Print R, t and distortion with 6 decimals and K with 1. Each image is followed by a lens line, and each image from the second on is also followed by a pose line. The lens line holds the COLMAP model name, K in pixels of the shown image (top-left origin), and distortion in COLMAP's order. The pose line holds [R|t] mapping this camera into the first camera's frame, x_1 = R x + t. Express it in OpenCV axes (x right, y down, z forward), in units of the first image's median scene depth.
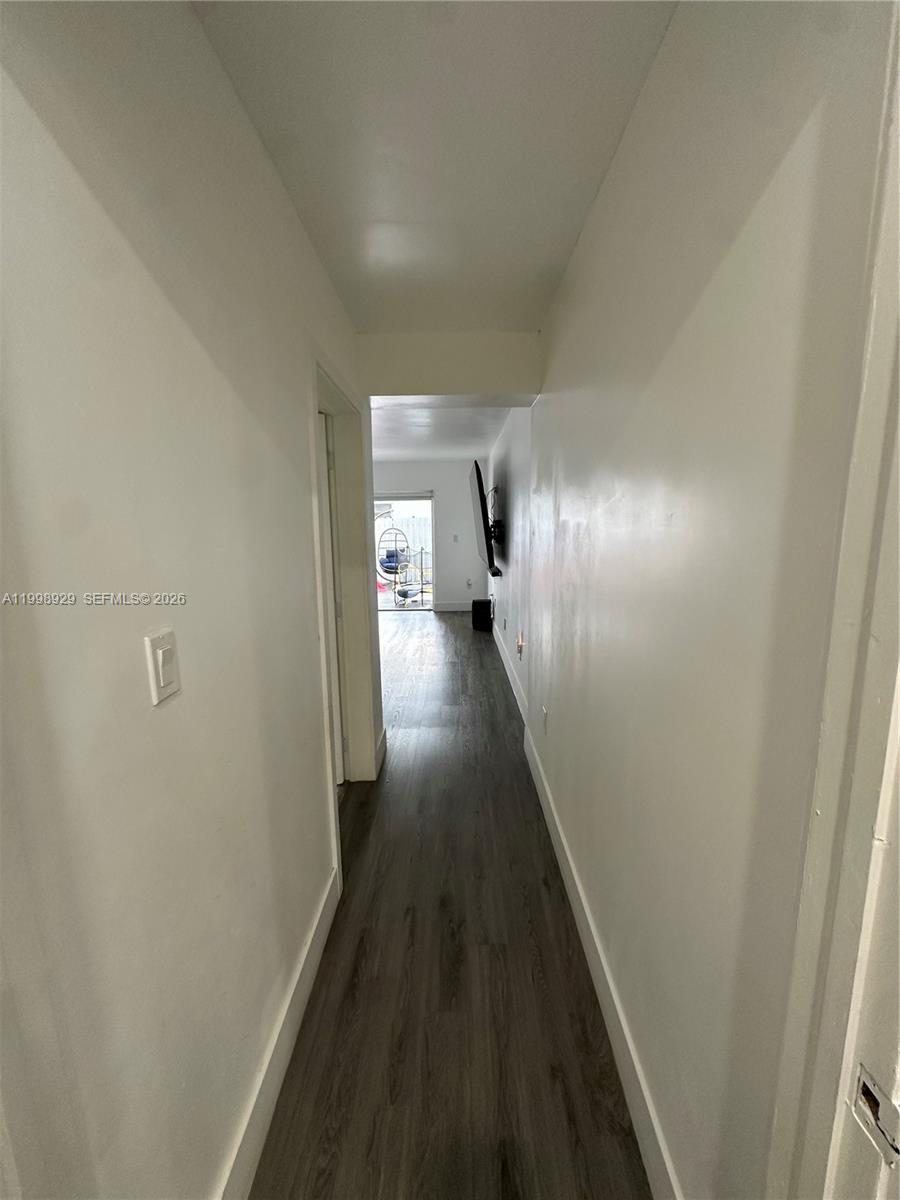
lens RADIAL K [[478.3, 0, 452.2], [0, 478.3, 608.1], [0, 0, 1]] dist [-0.005367, 0.000842]
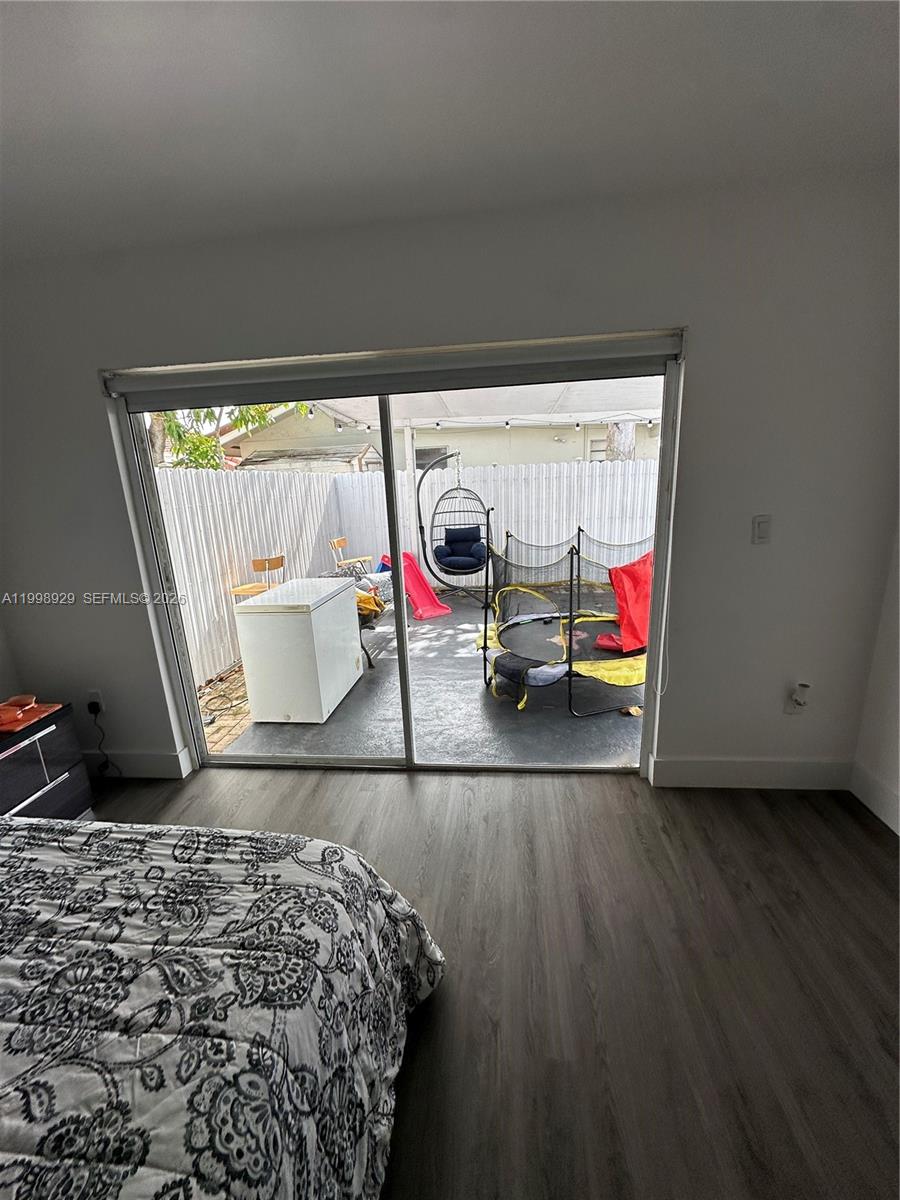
lens RADIAL K [[478.3, 0, 450.4], [0, 478.3, 596.4], [0, 0, 1]] dist [-0.005367, 0.000842]
pose [[0.995623, -0.003057, -0.093407, -0.113361], [0.009277, 0.997761, 0.066230, -0.112355], [0.092995, -0.066807, 0.993423, 0.636456]]
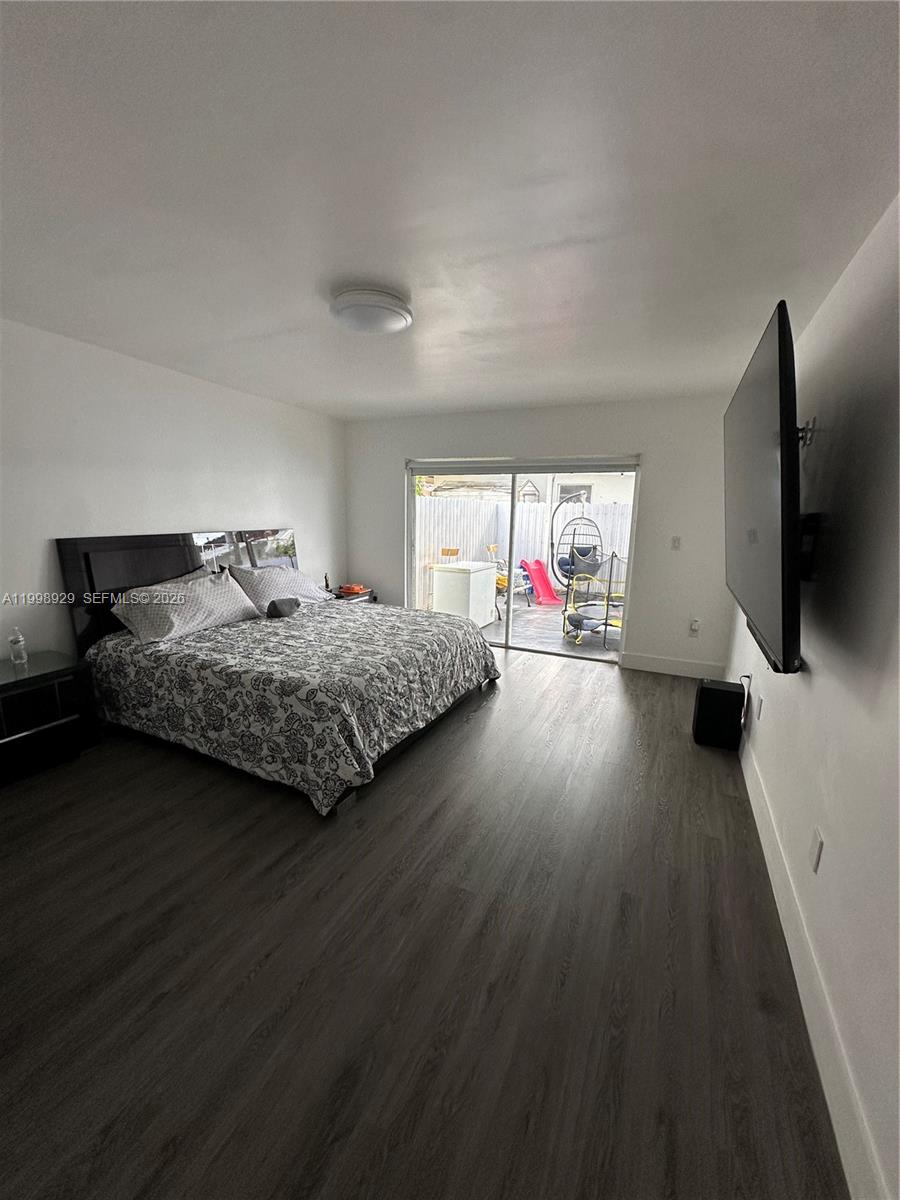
lens RADIAL K [[478.3, 0, 450.9], [0, 478.3, 593.2], [0, 0, 1]] dist [-0.005367, 0.000842]
pose [[0.908094, 0.110401, -0.403951, -0.000149], [-0.110437, 0.993610, 0.023290, -0.065232], [0.403941, 0.023462, 0.914484, 0.352632]]
